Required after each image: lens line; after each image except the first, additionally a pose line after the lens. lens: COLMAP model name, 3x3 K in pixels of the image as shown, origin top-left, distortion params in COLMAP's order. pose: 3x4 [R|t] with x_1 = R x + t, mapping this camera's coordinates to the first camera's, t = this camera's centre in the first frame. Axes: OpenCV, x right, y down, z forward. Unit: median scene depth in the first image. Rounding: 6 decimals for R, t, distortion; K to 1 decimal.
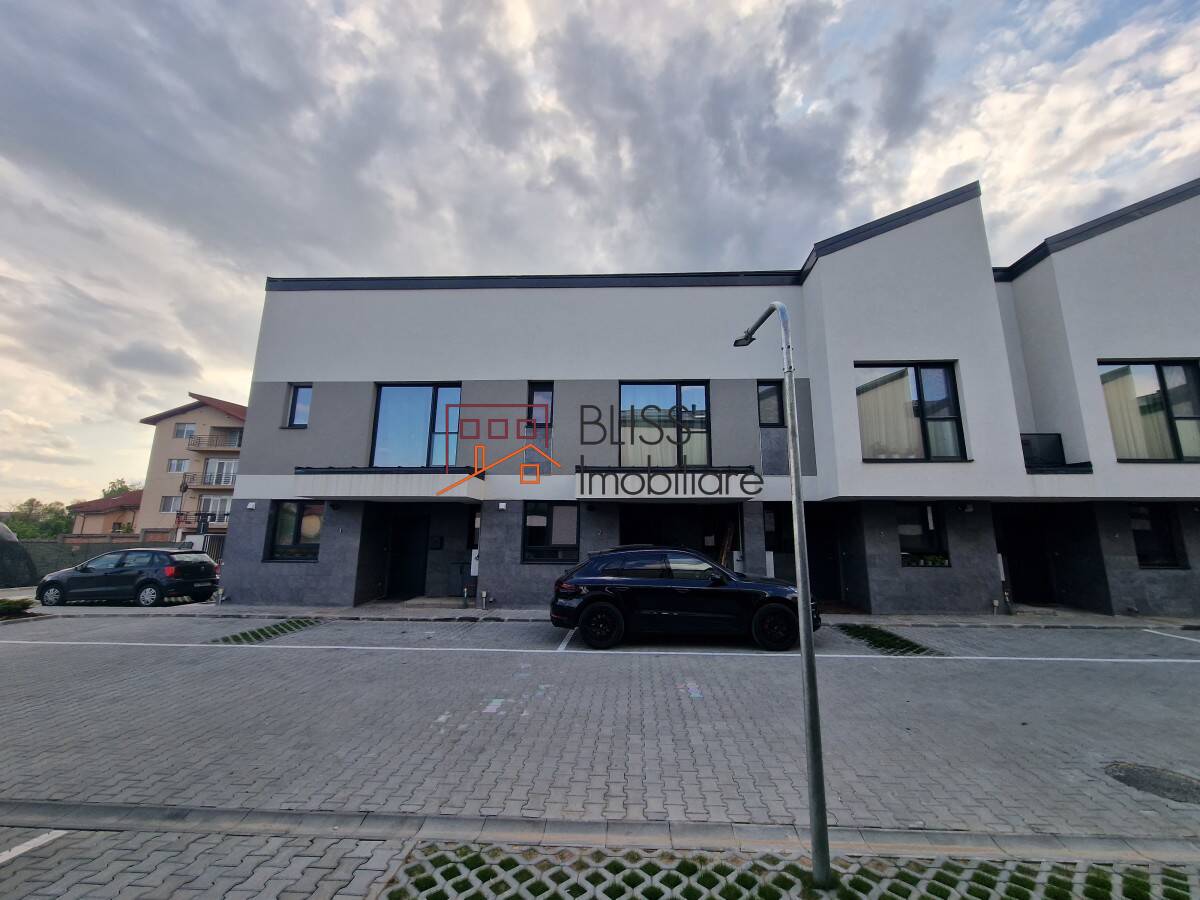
lens RADIAL K [[492.8, 0, 606.1], [0, 492.8, 449.4], [0, 0, 1]] dist [0.009042, -0.000517]
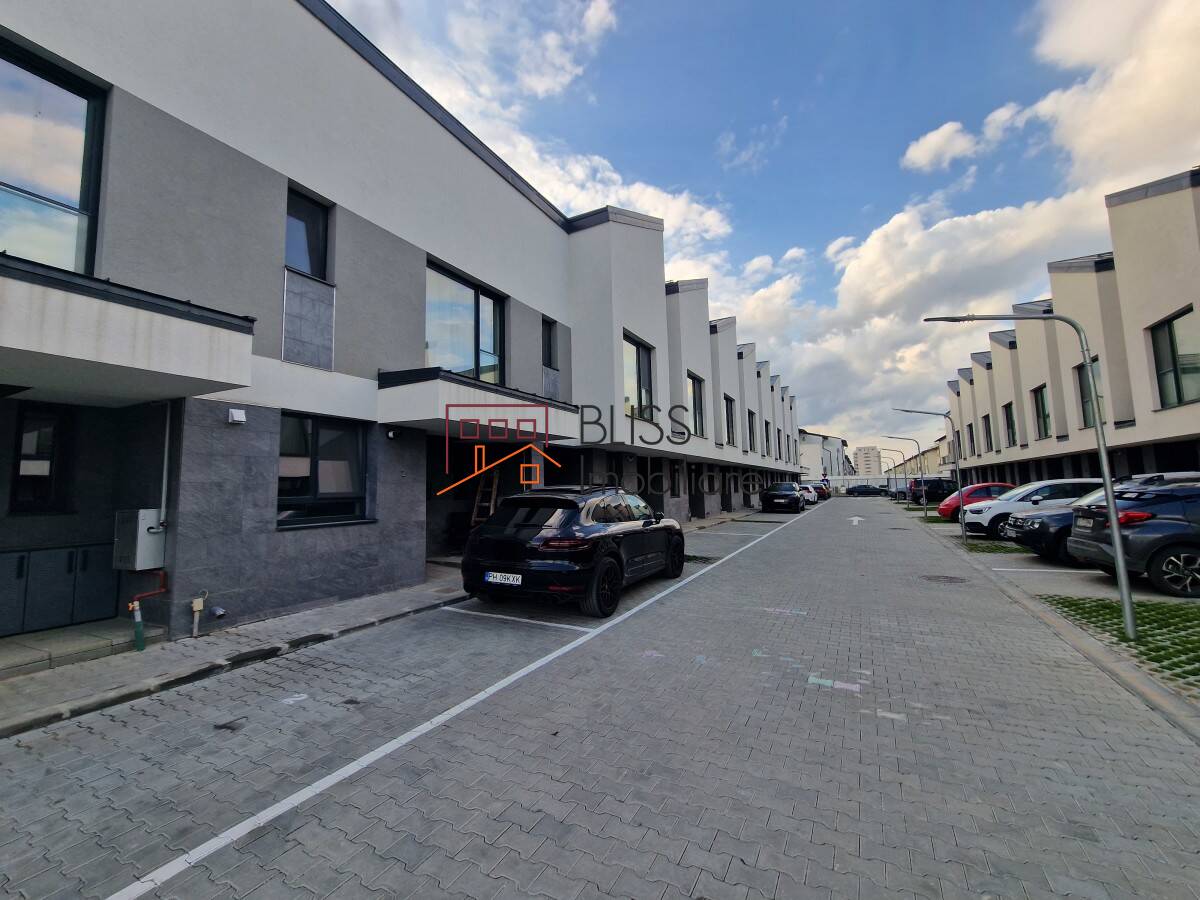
lens RADIAL K [[492.8, 0, 602.0], [0, 492.8, 442.7], [0, 0, 1]] dist [0.009042, -0.000517]
pose [[0.408681, 0.067132, 0.910205, -0.514248], [-0.144710, 0.989442, -0.008001, 0.095874], [-0.901132, -0.128446, 0.414081, 0.491915]]
